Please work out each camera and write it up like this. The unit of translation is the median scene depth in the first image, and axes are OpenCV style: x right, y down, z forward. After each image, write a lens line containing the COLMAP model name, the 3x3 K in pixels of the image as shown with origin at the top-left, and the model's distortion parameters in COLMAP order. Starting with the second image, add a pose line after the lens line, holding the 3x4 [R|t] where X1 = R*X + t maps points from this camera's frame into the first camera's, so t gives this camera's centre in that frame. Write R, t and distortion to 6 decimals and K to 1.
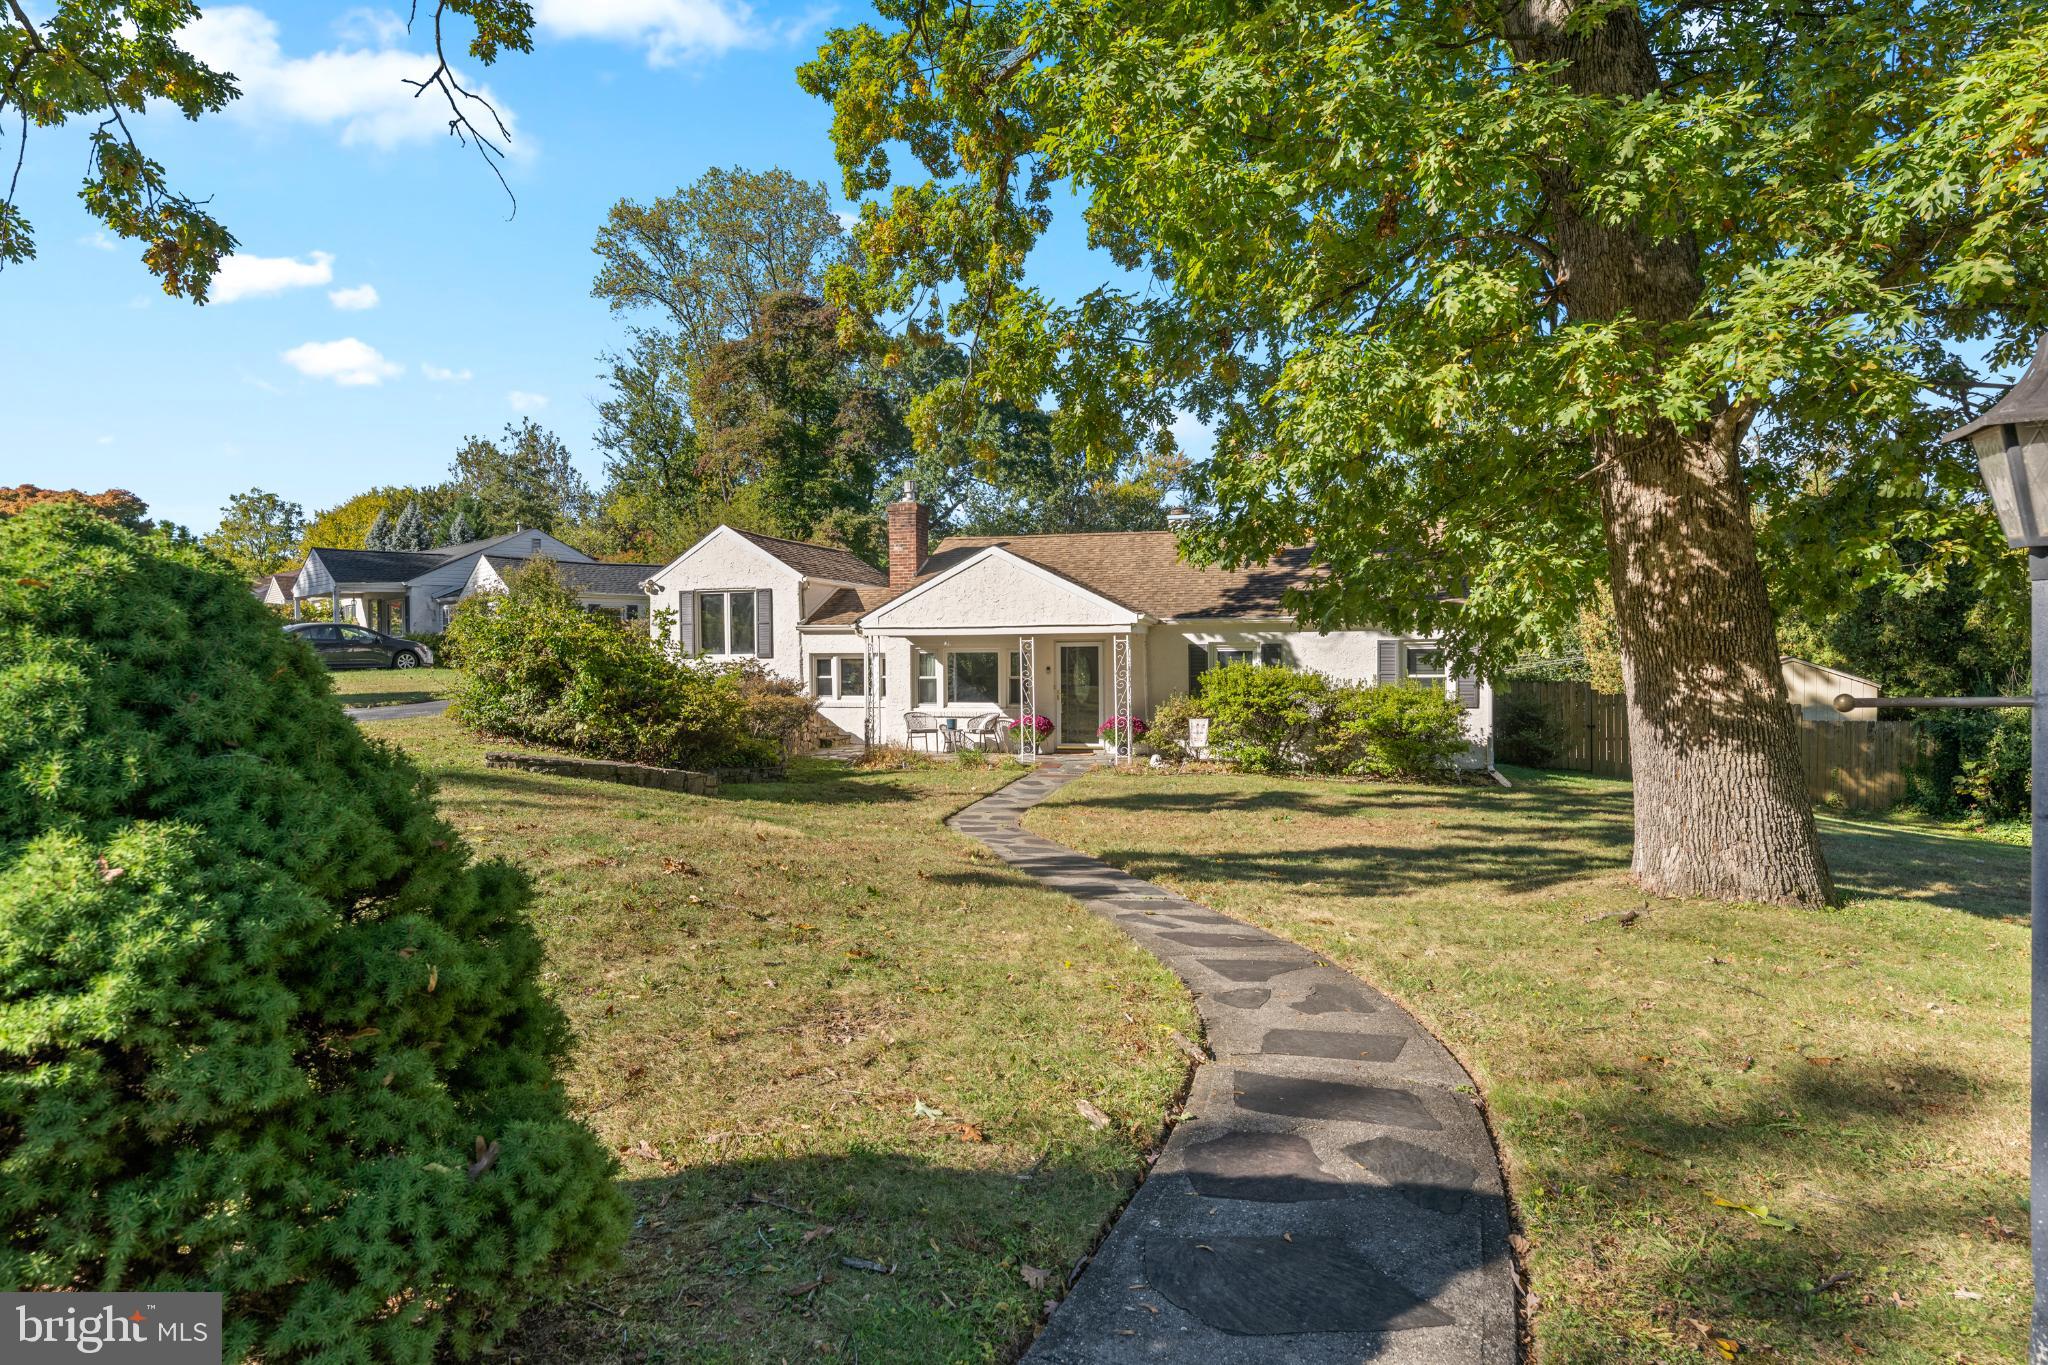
lens RADIAL K [[1140.7, 0, 1018.2], [0, 1140.7, 686.5], [0, 0, 1]] dist [0.000134, 0.000432]
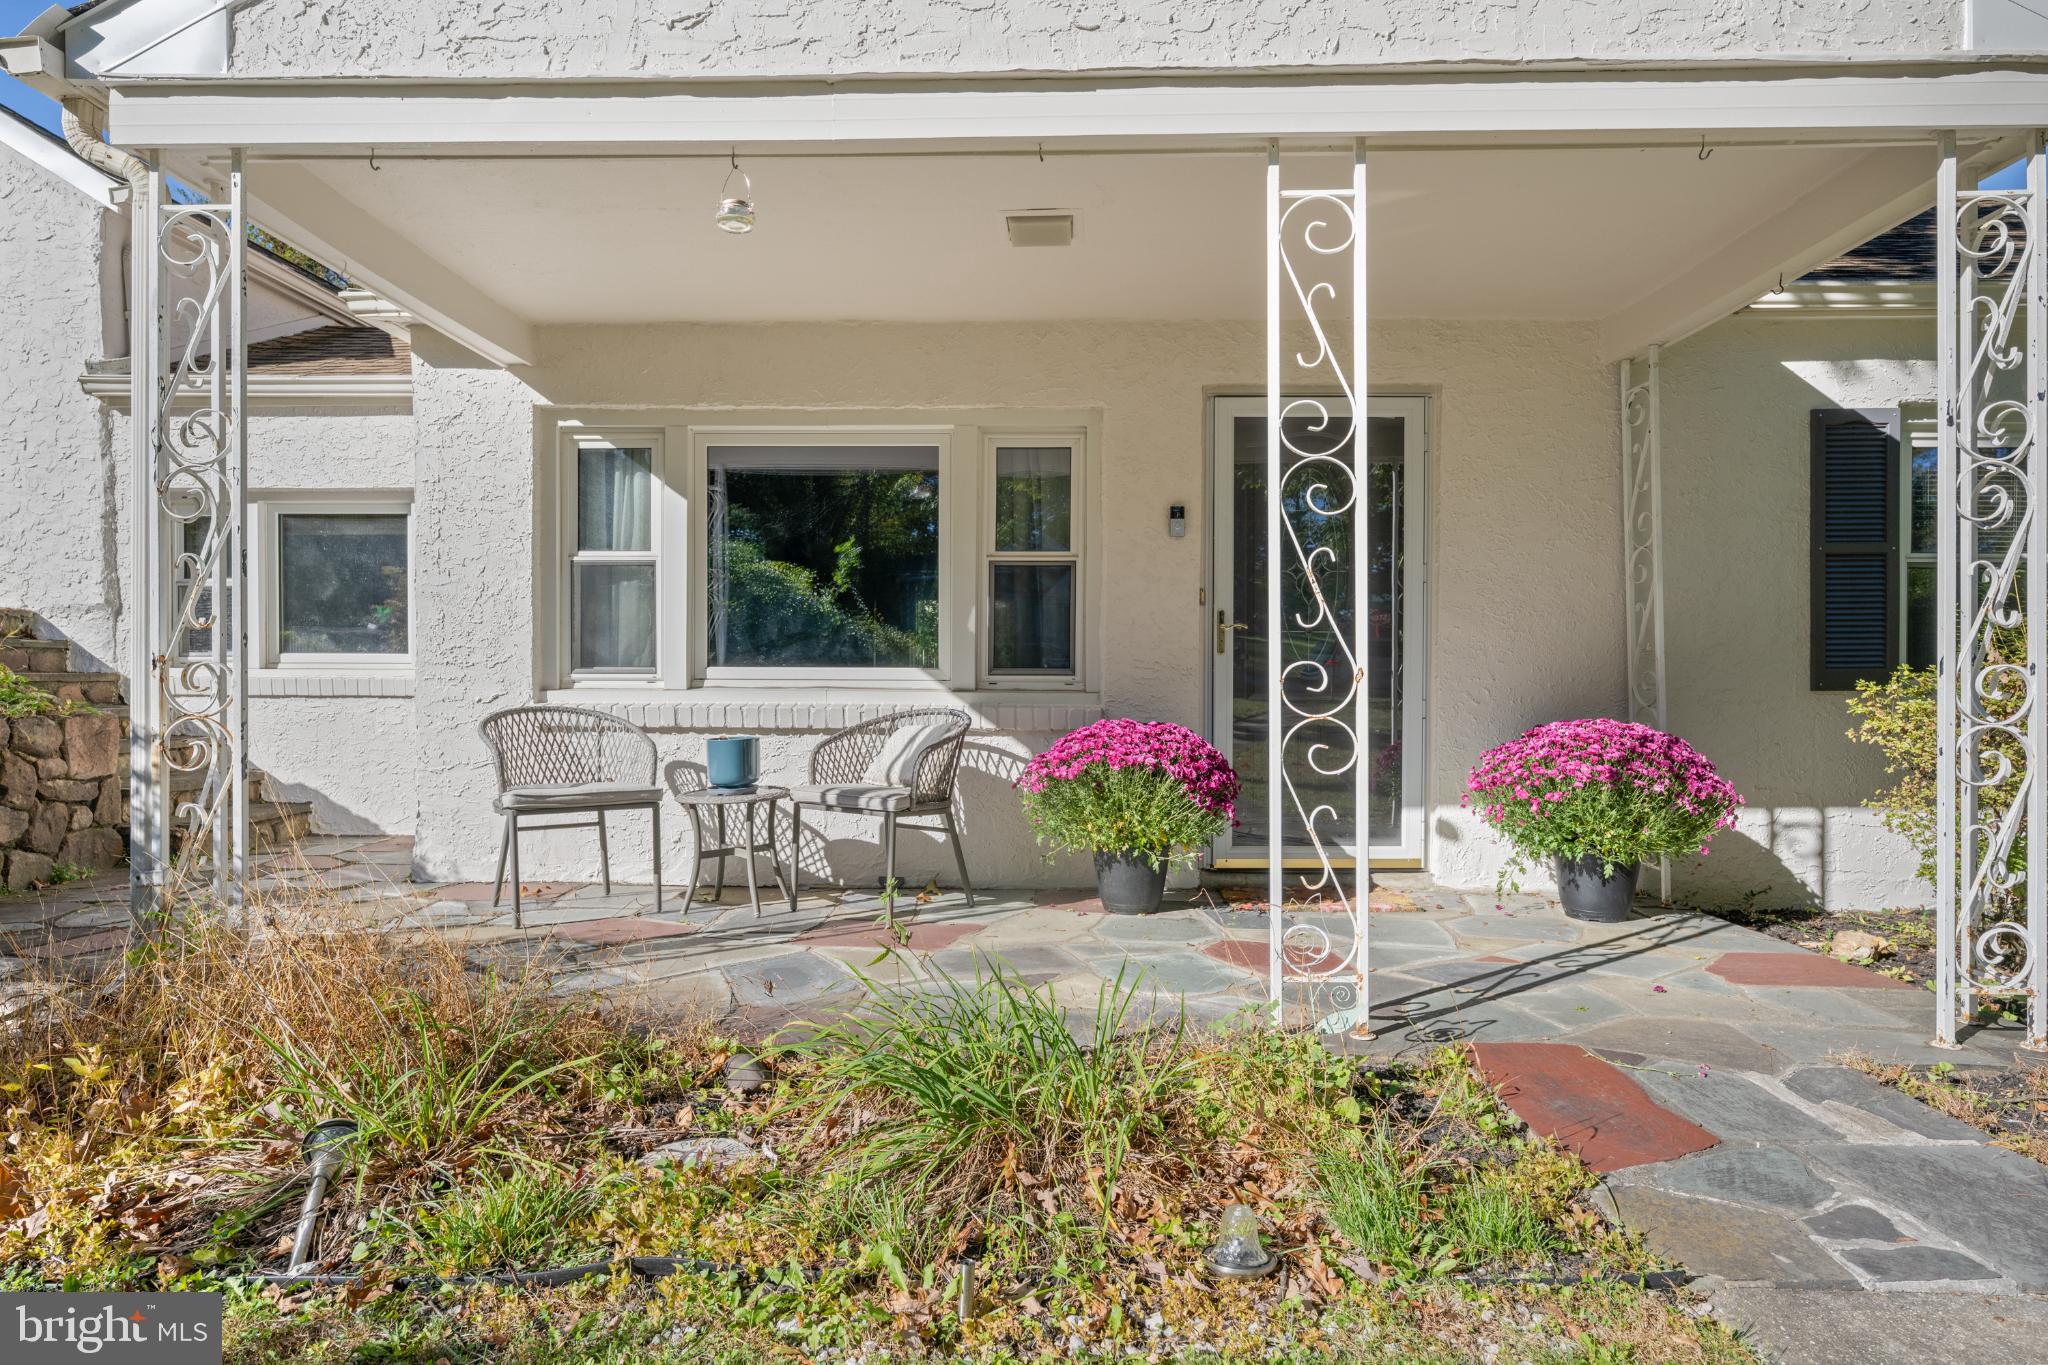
lens RADIAL K [[1140.7, 0, 1018.2], [0, 1140.7, 686.5], [0, 0, 1]] dist [0.000134, 0.000432]
pose [[0.972384, 0.009223, 0.233203, -0.048049], [-0.004448, 0.999770, -0.020995, 0.019852], [-0.233343, 0.019378, 0.972202, 0.675846]]
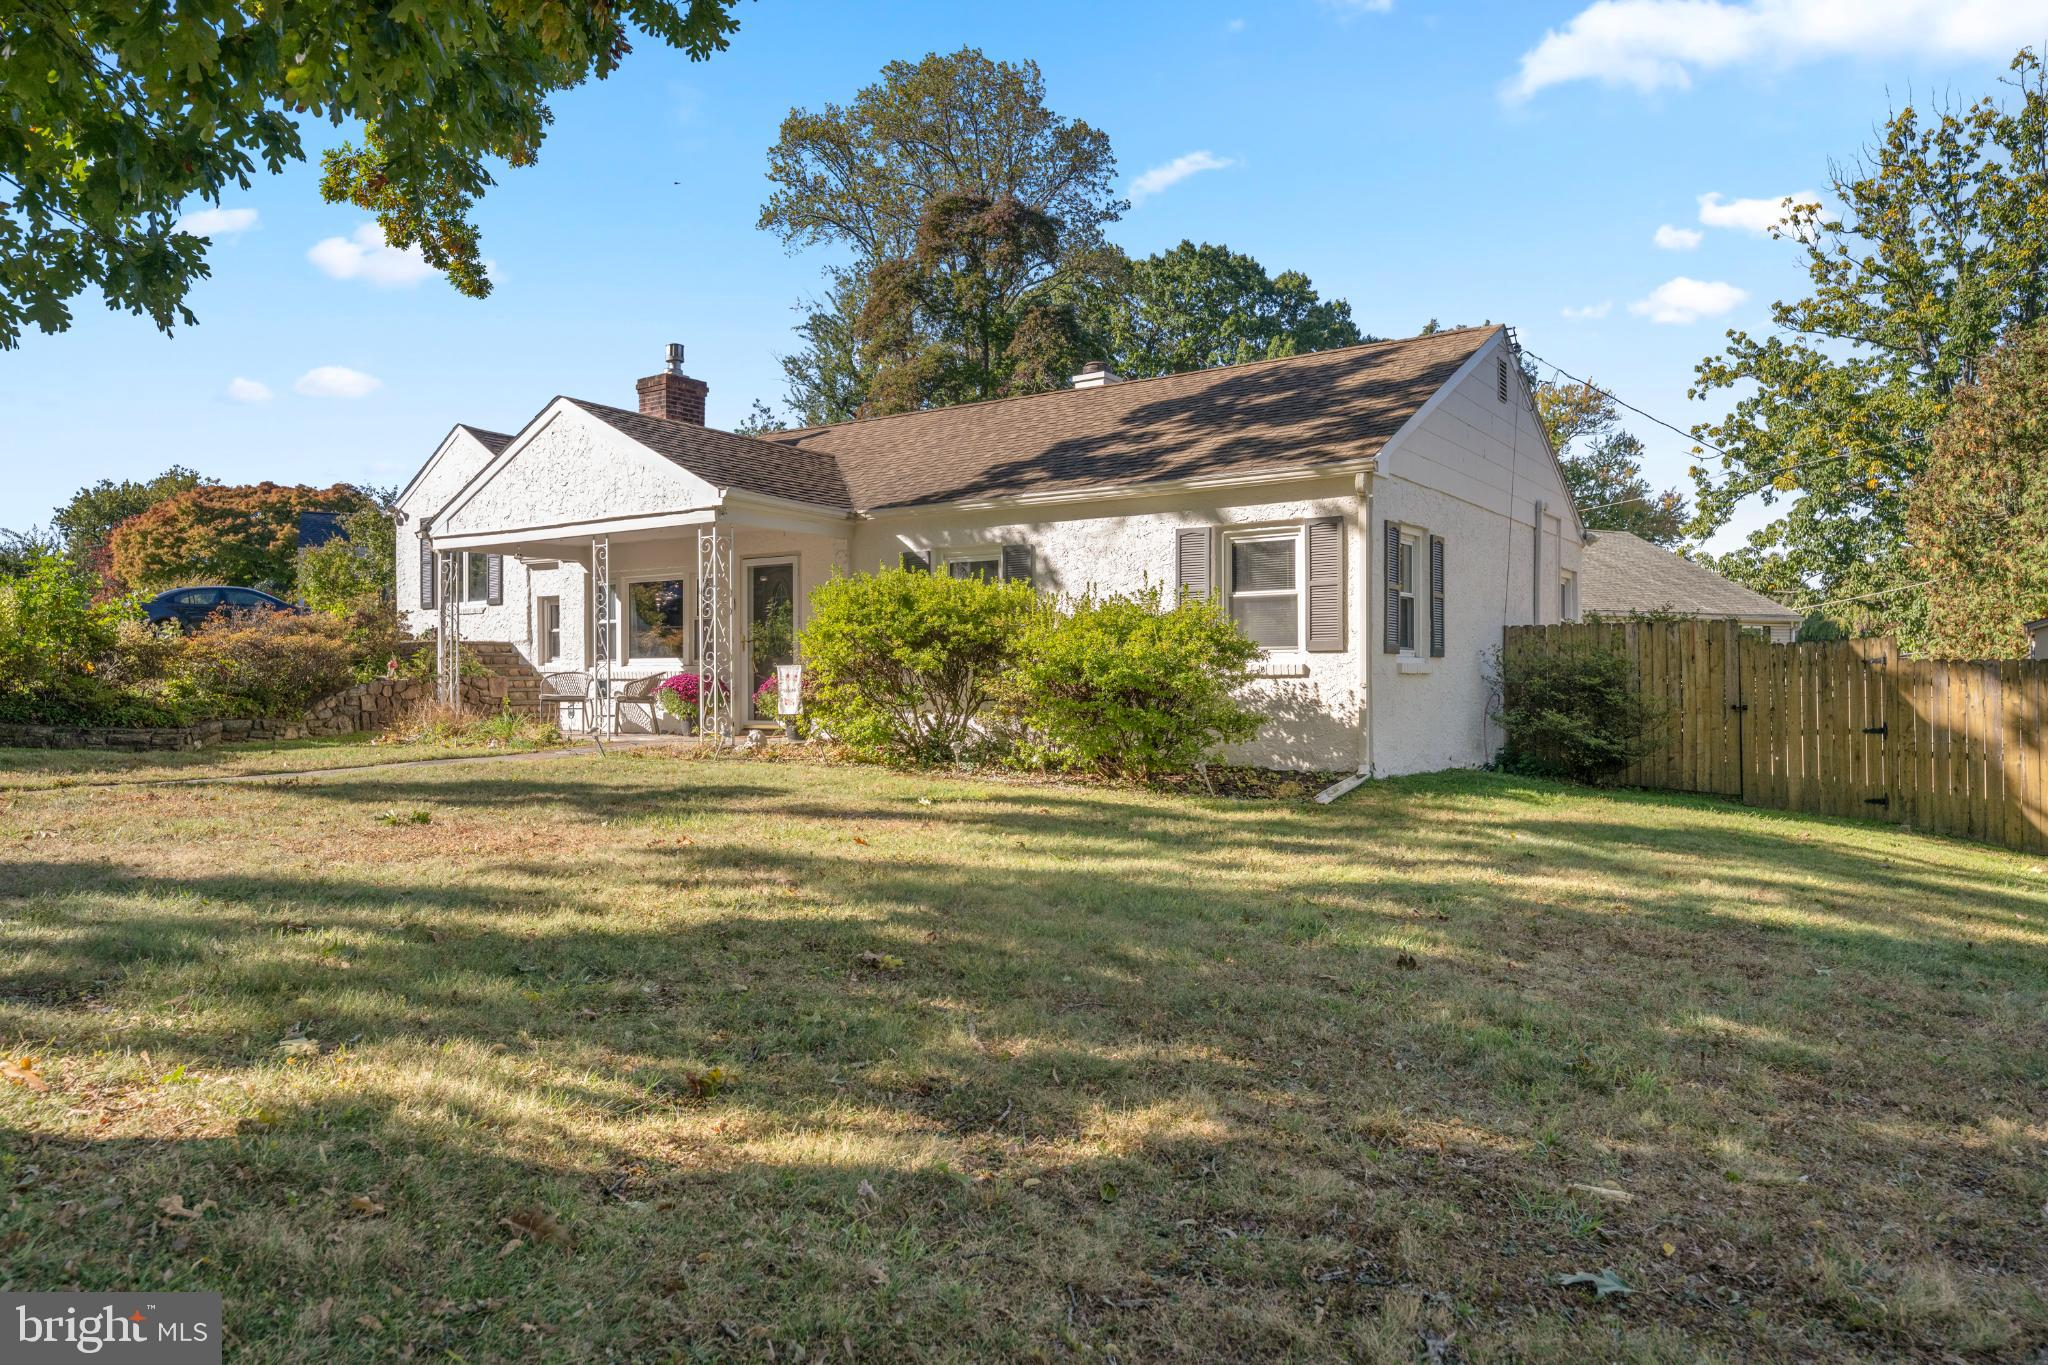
lens RADIAL K [[1359.5, 0, 1015.3], [0, 1359.5, 682.4], [0, 0, 1]] dist [-0.002126, 0.003965]
pose [[0.943913, 0.004573, -0.330163, 0.360208], [-0.012349, 0.999694, -0.021456, 0.036917], [0.329963, 0.024330, 0.943680, 0.293733]]
